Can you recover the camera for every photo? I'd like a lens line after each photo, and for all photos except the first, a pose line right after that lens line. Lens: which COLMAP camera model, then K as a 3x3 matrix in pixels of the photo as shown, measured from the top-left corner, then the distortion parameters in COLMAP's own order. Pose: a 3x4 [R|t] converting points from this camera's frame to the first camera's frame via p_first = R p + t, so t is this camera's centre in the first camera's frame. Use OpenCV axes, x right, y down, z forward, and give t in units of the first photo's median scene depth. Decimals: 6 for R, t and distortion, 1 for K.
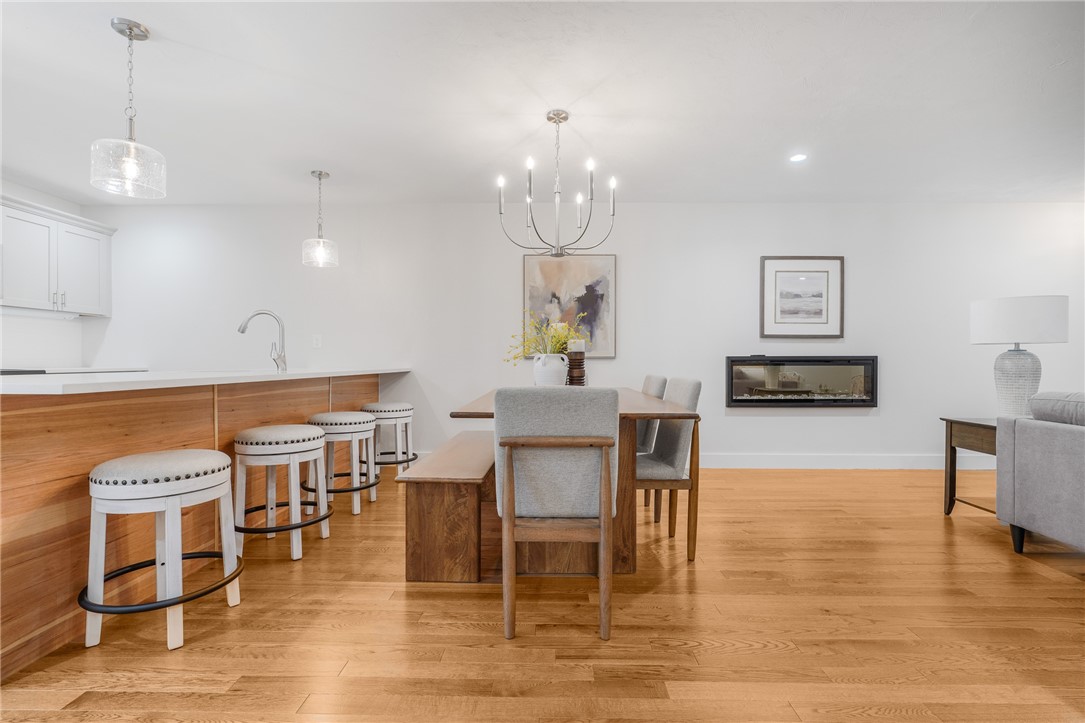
lens RADIAL K [[505.7, 0, 540.2], [0, 505.7, 363.1], [0, 0, 1]] dist [-0.004837, 0.001383]
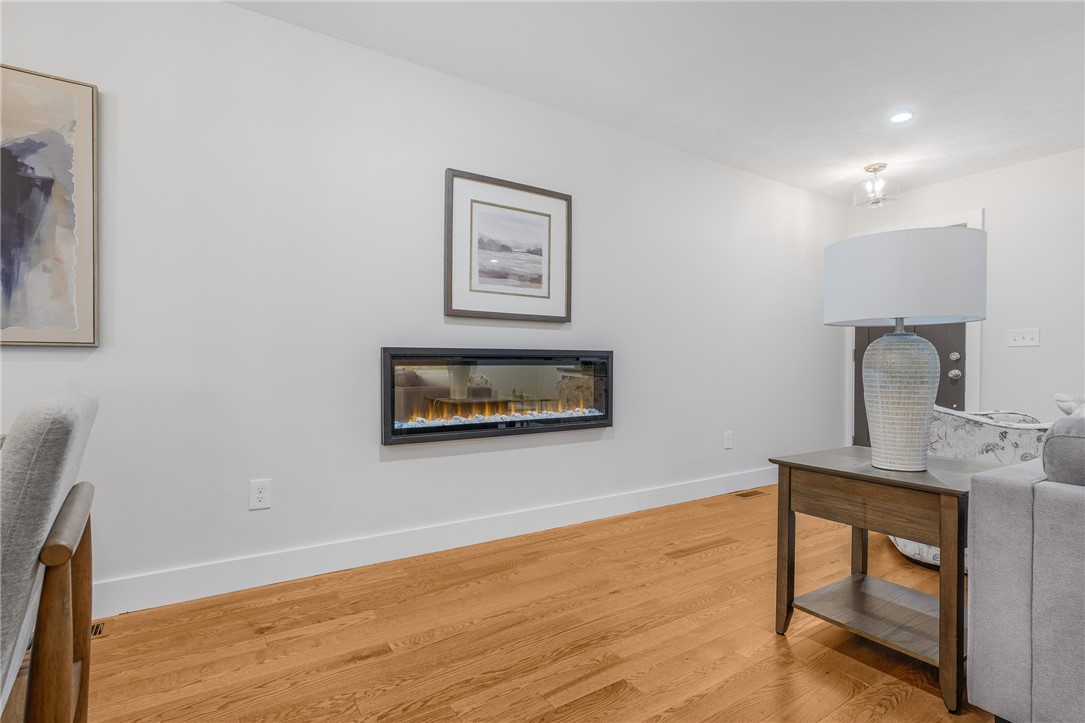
lens RADIAL K [[467.8, 0, 548.0], [0, 467.8, 376.8], [0, 0, 1]] dist [-0.009356, 0.000076]
pose [[0.849341, -0.011941, 0.527710, 0.333716], [0.007987, 0.999920, 0.009772, 0.017083], [-0.527784, -0.004085, 0.849369, 0.650311]]
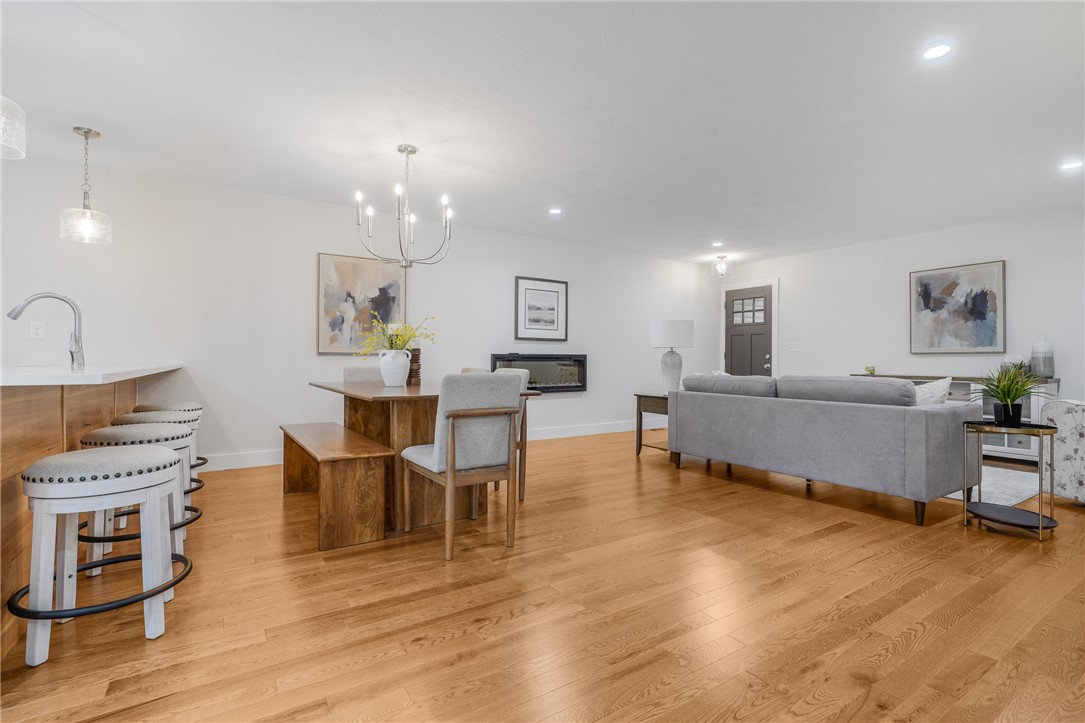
lens RADIAL K [[513.2, 0, 535.9], [0, 513.2, 357.2], [0, 0, 1]] dist [-0.003031, 0.000311]
pose [[0.826707, 0.005774, 0.562604, -0.326531], [-0.001661, 0.999968, -0.007822, 0.005617], [-0.562631, 0.005532, 0.826690, -0.135832]]
